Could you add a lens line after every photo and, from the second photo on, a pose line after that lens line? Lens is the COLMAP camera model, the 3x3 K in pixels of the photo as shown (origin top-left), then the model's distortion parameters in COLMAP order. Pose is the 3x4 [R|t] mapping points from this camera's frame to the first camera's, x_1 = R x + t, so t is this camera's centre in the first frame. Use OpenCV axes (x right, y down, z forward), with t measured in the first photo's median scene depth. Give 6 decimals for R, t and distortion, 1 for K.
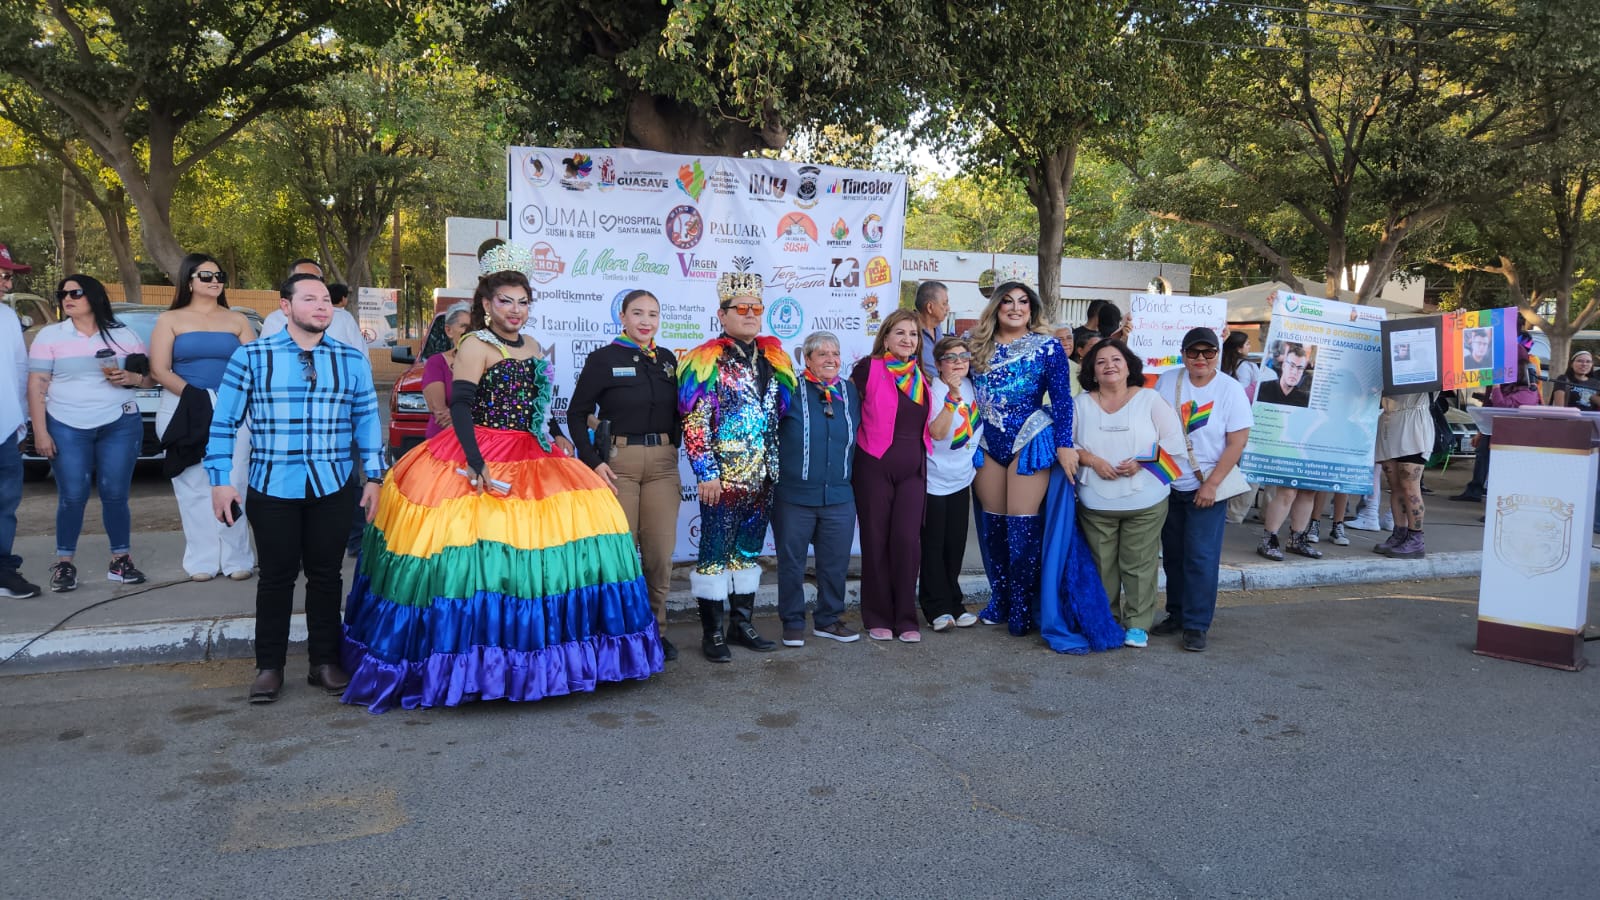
lens RADIAL K [[1202.4, 0, 800.0], [0, 1202.4, 450.0], [0, 0, 1]] dist [0.001276, 0.000558]
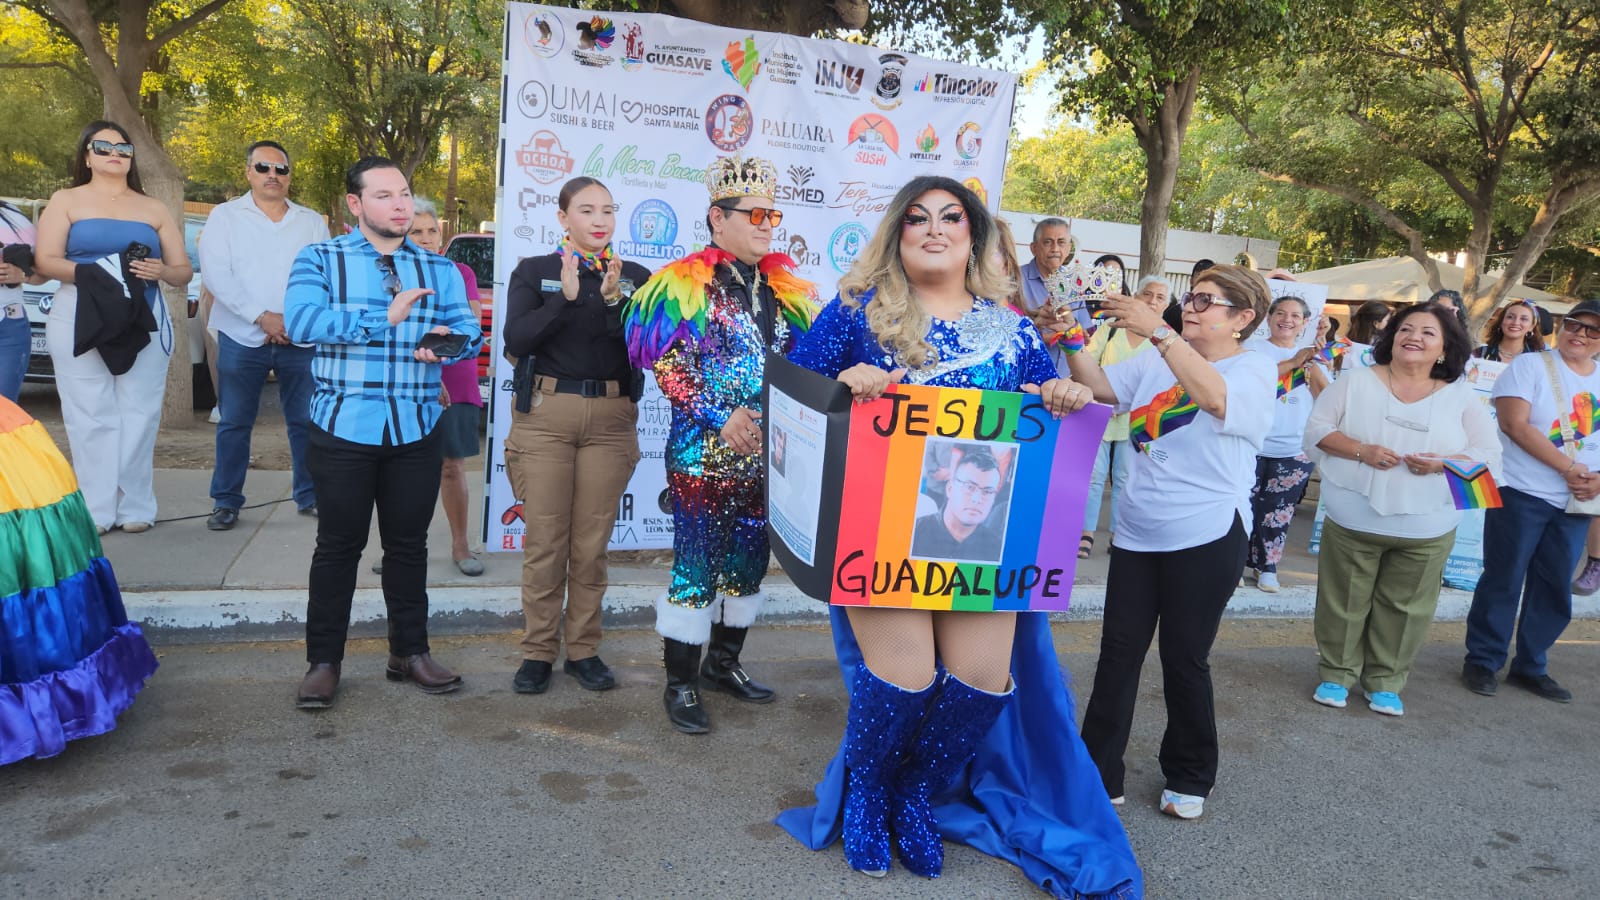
lens RADIAL K [[1160.6, 0, 800.0], [0, 1160.6, 450.0], [0, 0, 1]] dist [0.076606, -0.075921]
pose [[0.997233, 0.061293, -0.042063, -0.005379], [-0.059843, 0.997598, 0.034888, -0.002739], [0.044100, -0.032275, 0.998506, 0.233873]]
